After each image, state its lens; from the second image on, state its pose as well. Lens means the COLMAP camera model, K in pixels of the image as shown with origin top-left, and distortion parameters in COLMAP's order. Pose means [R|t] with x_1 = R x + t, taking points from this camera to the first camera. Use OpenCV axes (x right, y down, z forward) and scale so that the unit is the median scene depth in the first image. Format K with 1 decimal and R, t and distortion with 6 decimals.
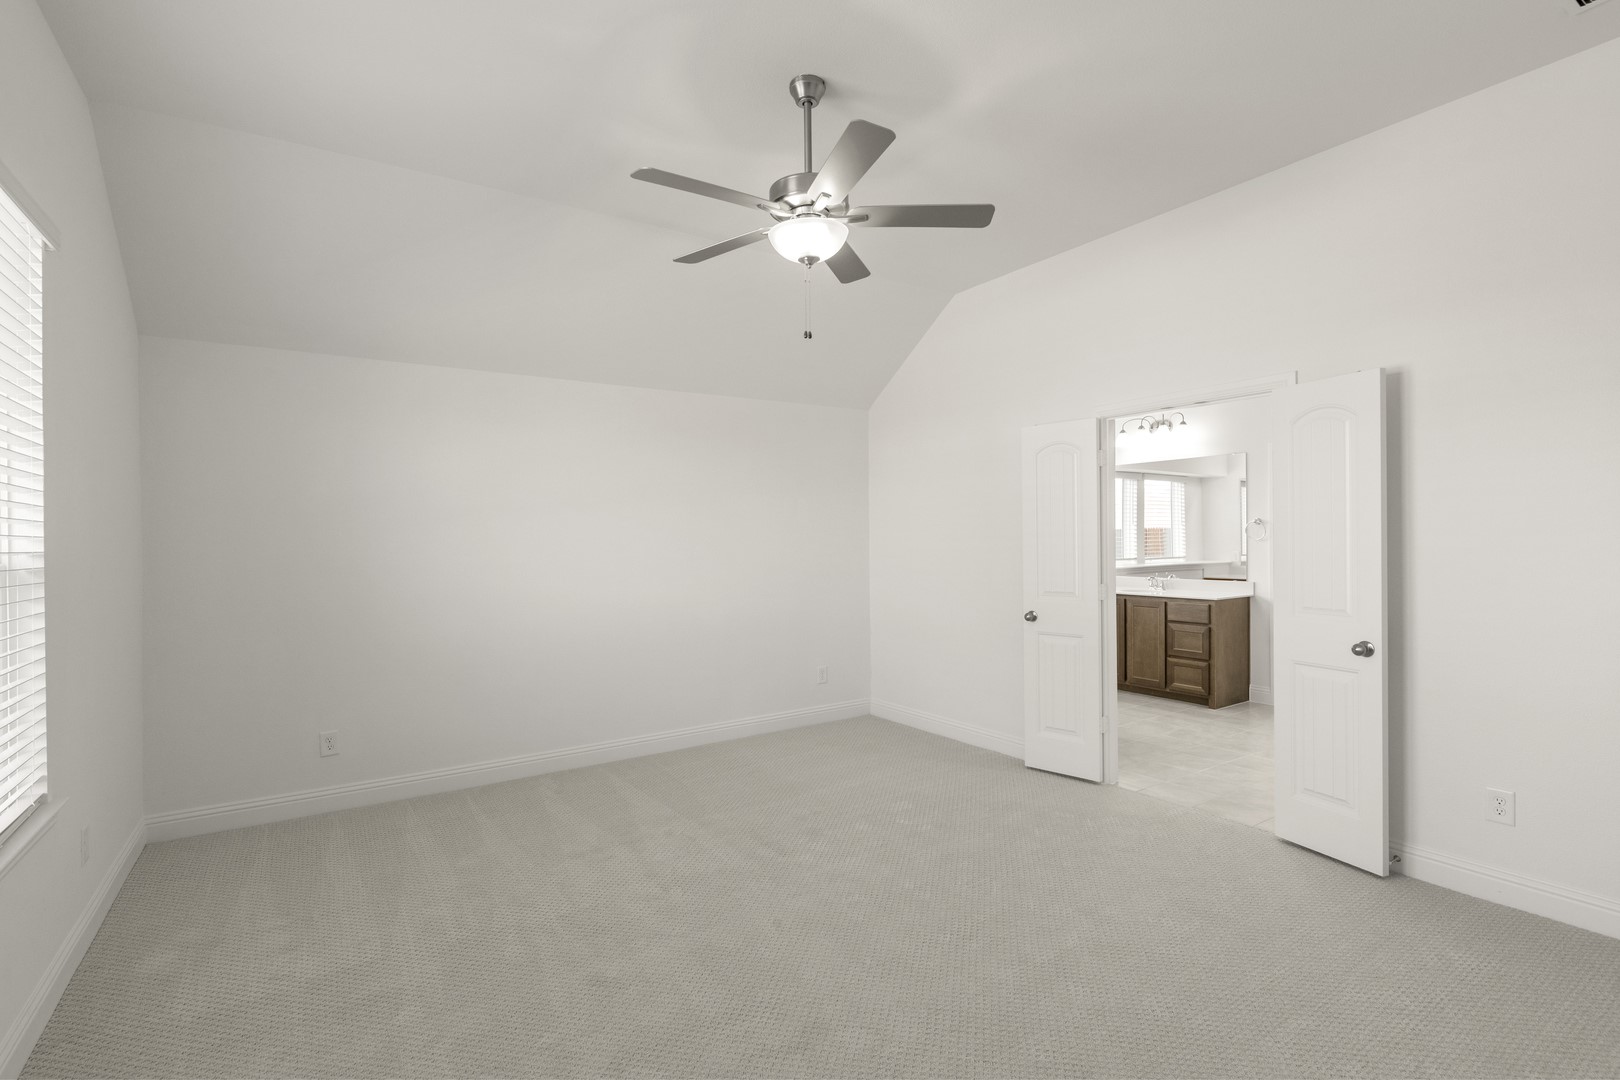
lens RADIAL K [[782.4, 0, 794.4], [0, 782.4, 537.9], [0, 0, 1]] dist [-0.000677, 0.001985]
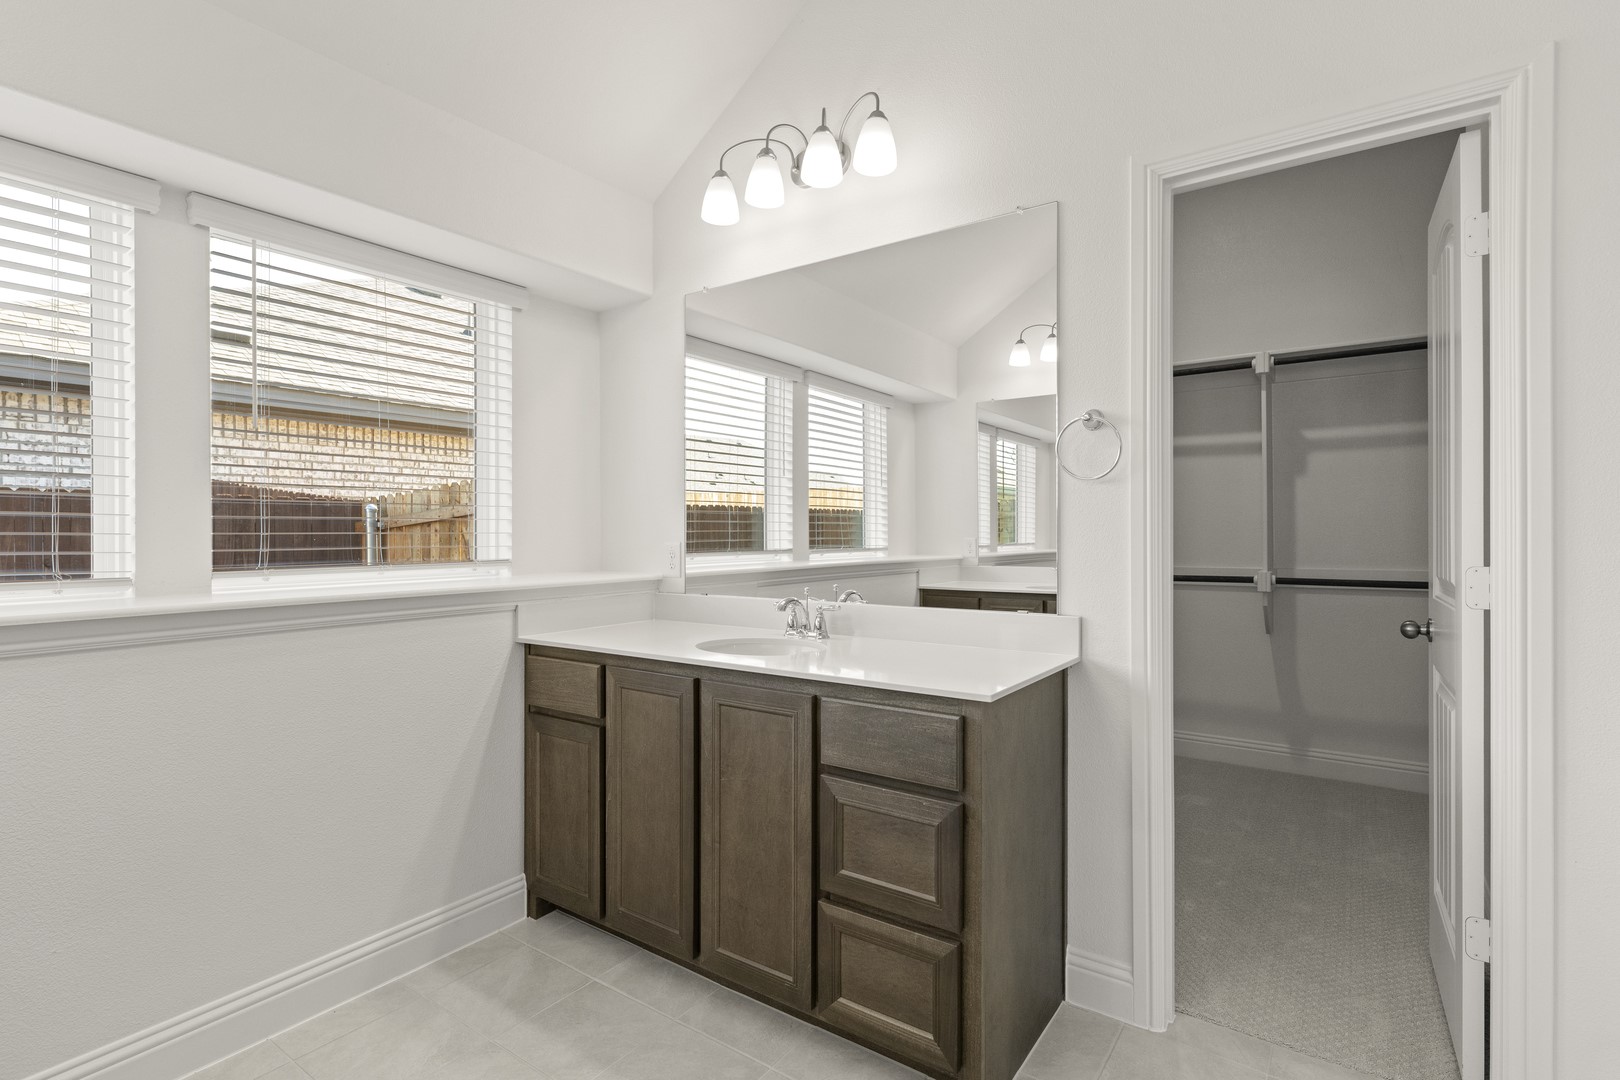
lens RADIAL K [[782.4, 0, 811.9], [0, 782.4, 534.1], [0, 0, 1]] dist [-0.000677, 0.001985]
pose [[0.935886, 0.005440, 0.352262, 0.378216], [-0.003098, 0.999969, -0.007211, 0.026726], [-0.352290, 0.005658, 0.935874, 0.746260]]
